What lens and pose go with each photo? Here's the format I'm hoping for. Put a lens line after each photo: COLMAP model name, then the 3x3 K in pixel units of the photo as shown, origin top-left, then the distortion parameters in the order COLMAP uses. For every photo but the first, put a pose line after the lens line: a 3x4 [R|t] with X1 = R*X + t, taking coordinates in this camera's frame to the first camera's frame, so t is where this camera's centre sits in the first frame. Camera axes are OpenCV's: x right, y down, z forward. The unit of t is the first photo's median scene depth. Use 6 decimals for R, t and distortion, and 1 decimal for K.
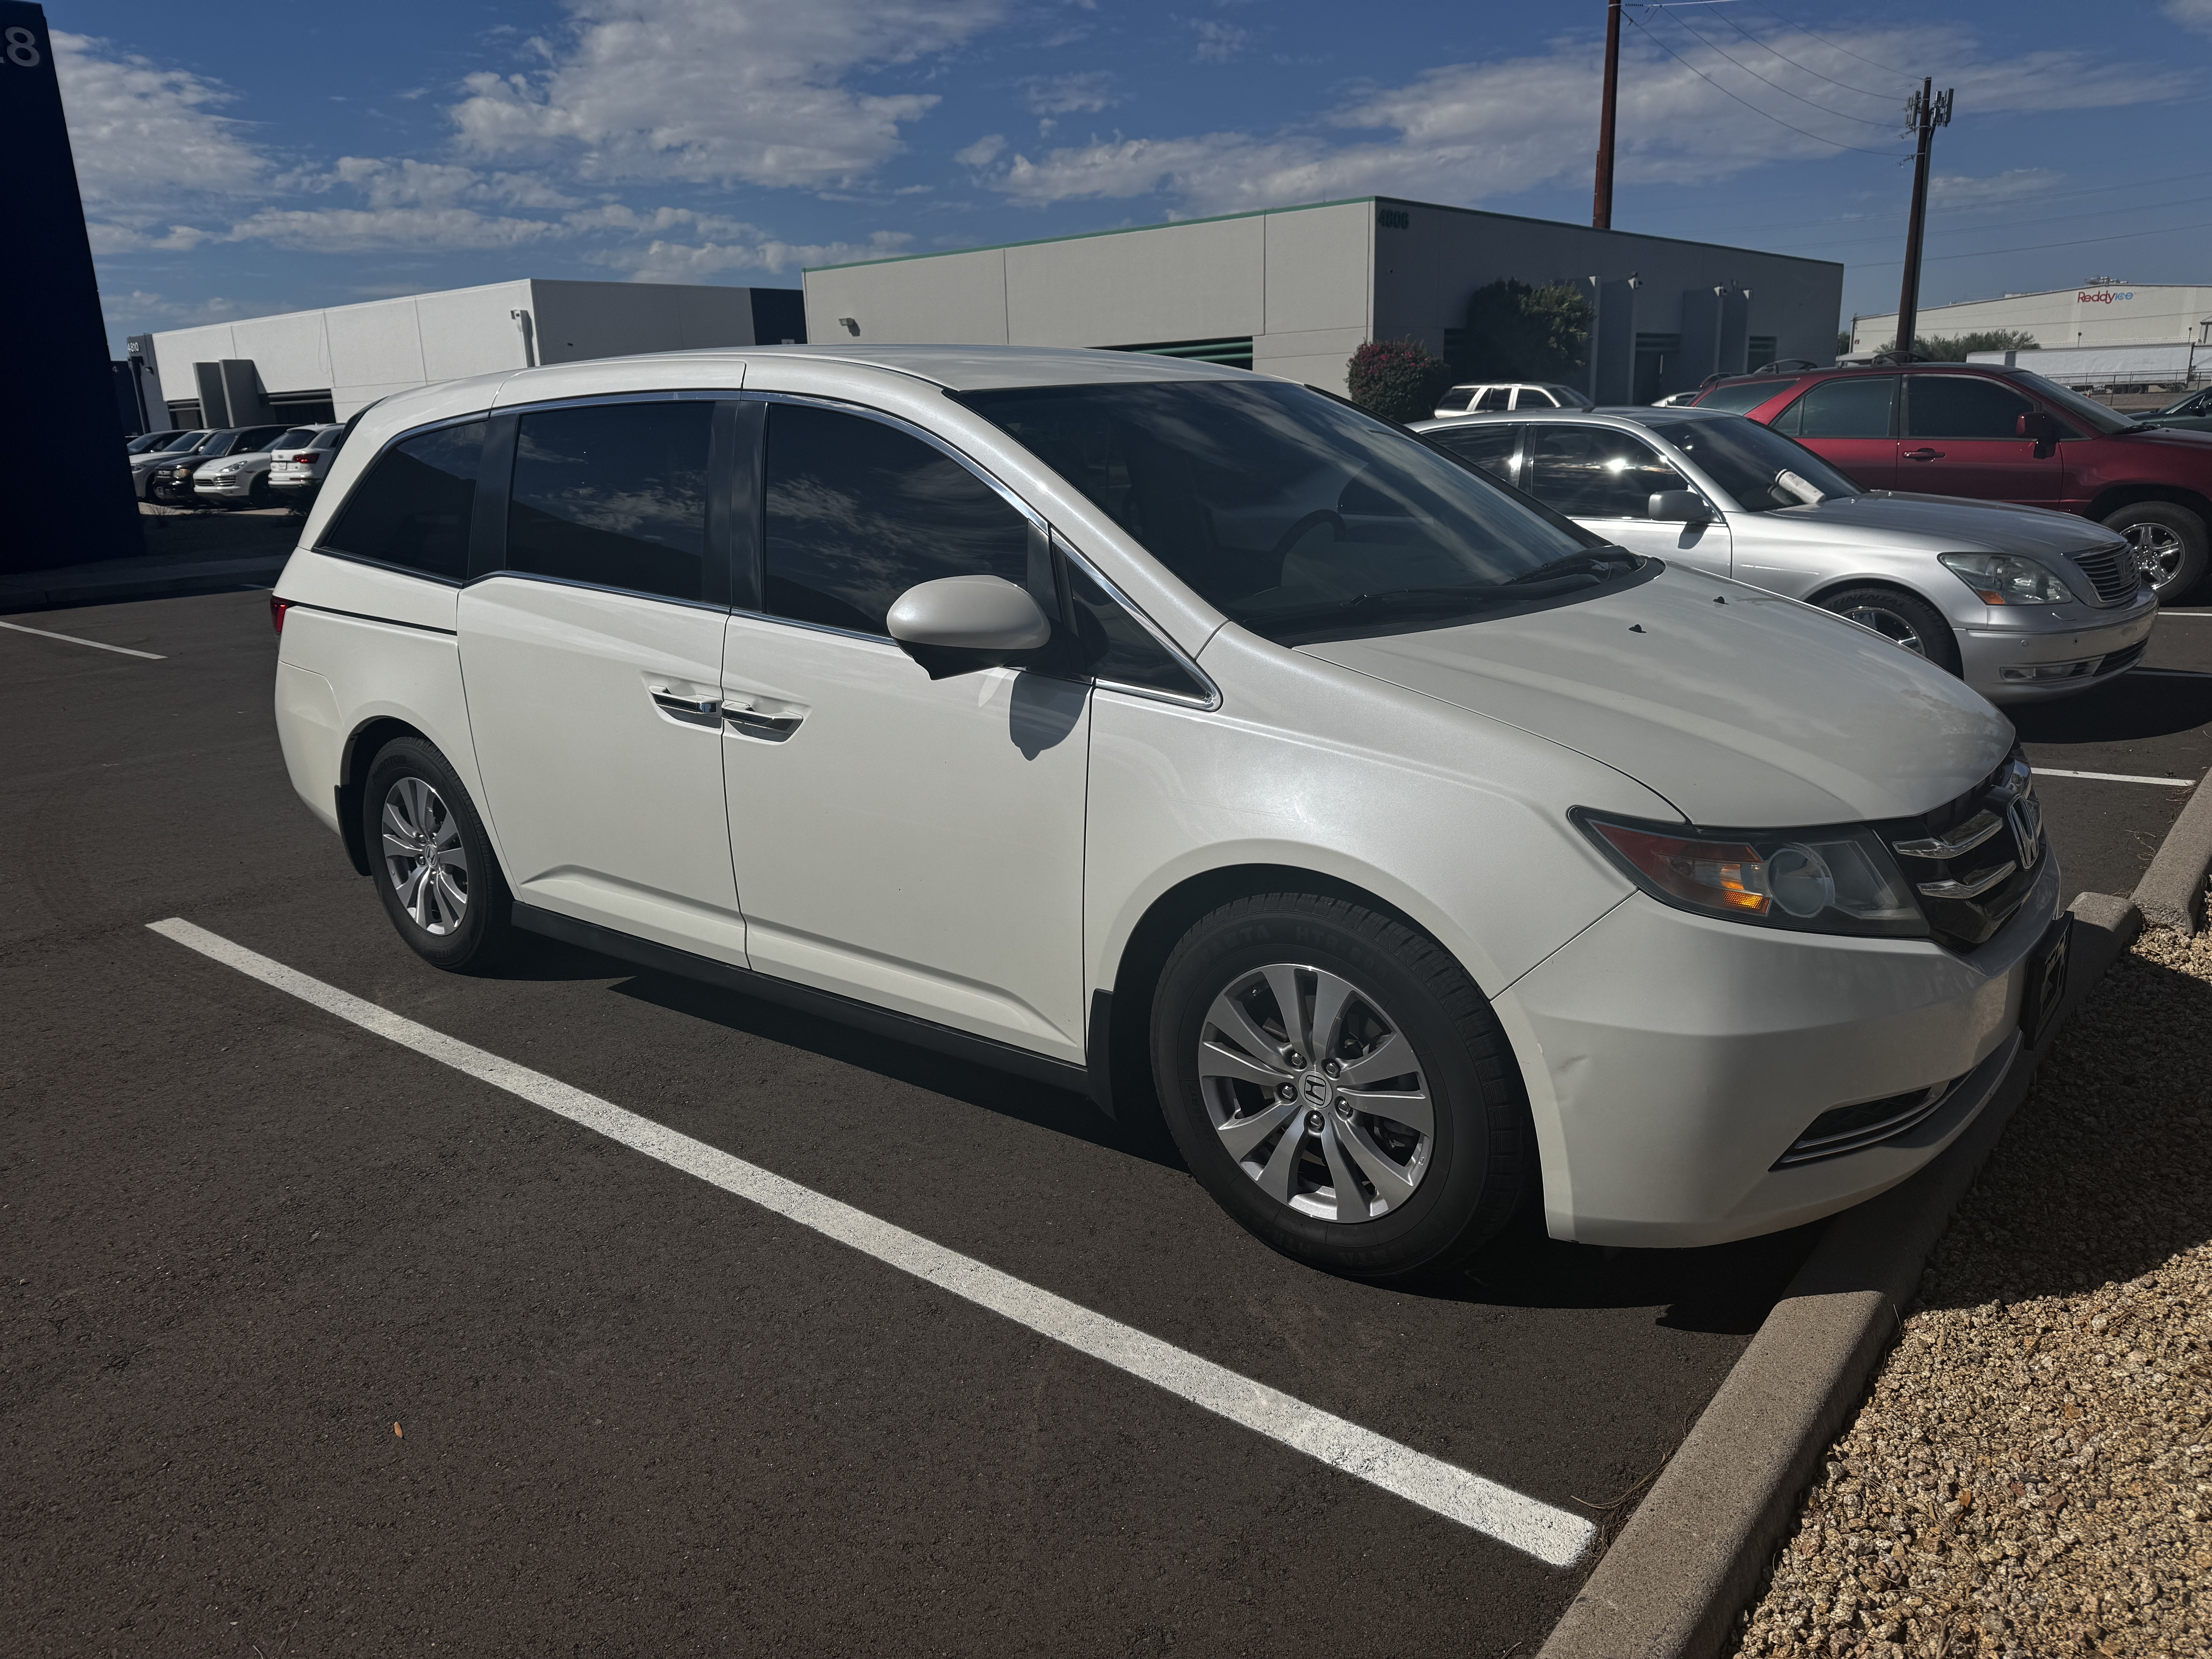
lens RADIAL K [[1581.2, 0, 1087.4], [0, 1581.2, 832.7], [0, 0, 1]] dist [0.009668, -0.012062]
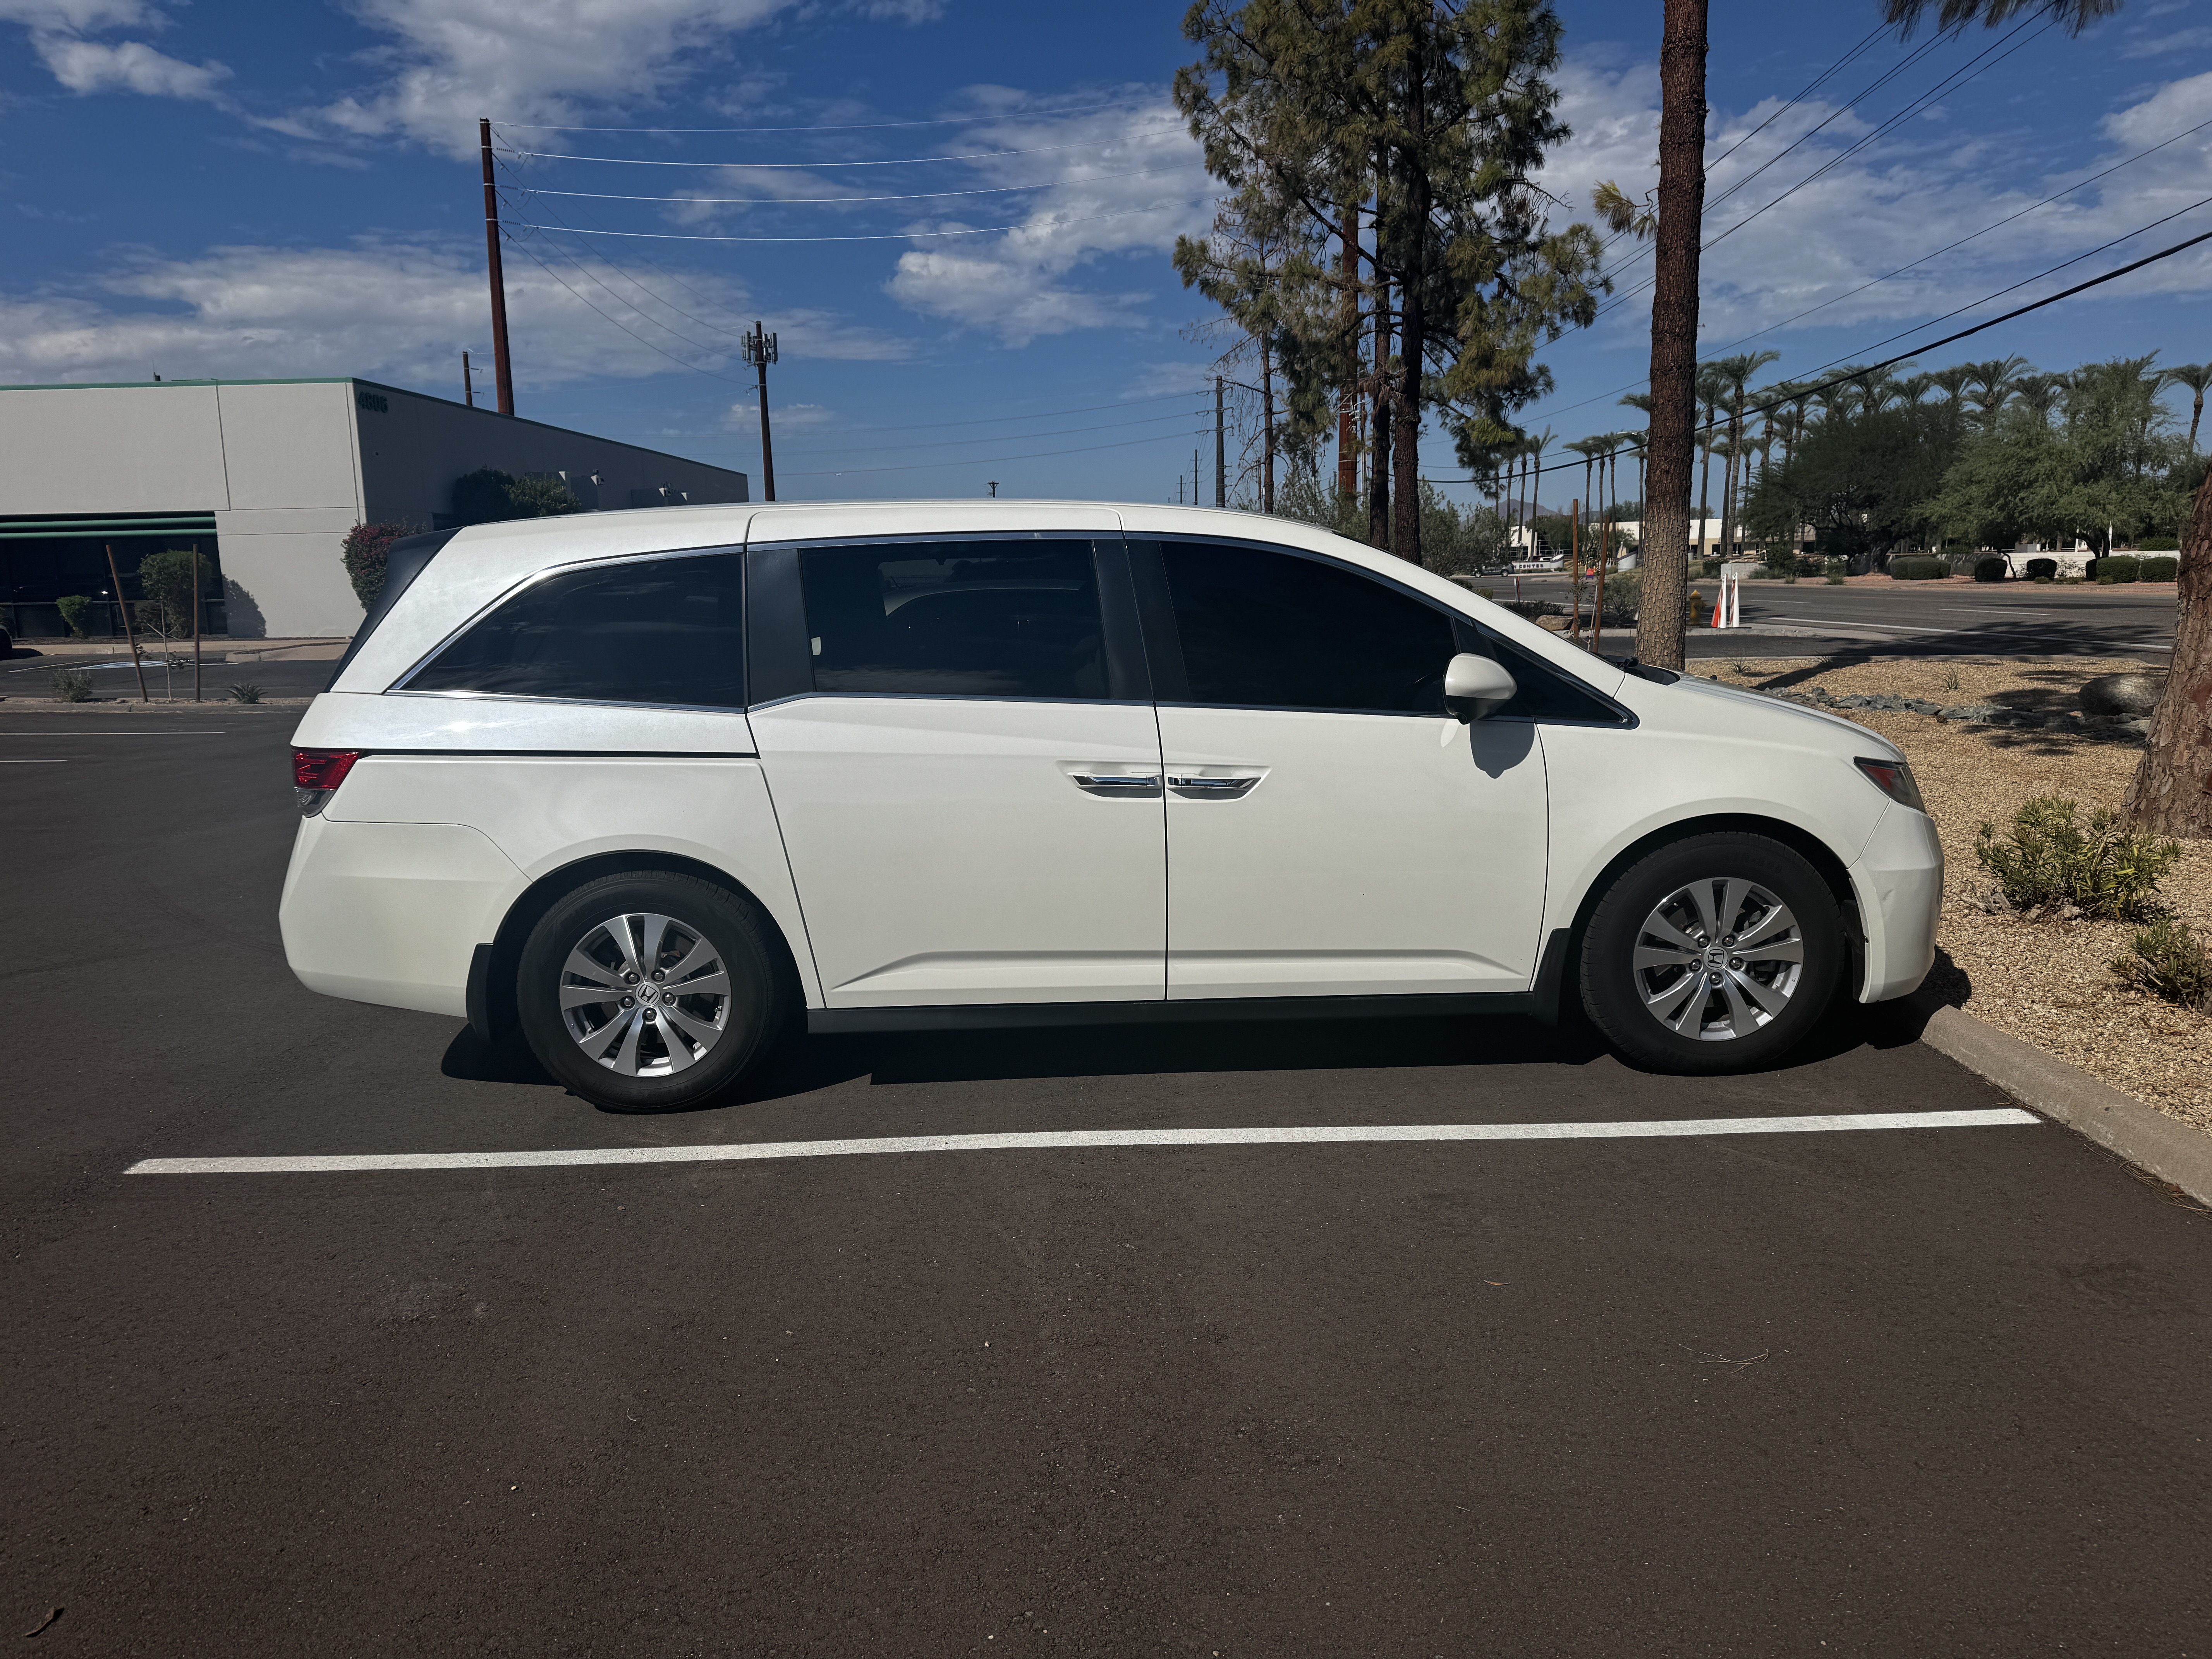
lens RADIAL K [[1581.2, 0, 1117.9], [0, 1581.2, 821.8], [0, 0, 1]] dist [0.009668, -0.012062]
pose [[0.765676, -0.083864, 0.637736, -1.036747], [0.161517, 0.984765, -0.064421, 0.025525], [-0.622617, 0.152331, 0.767557, 0.094456]]
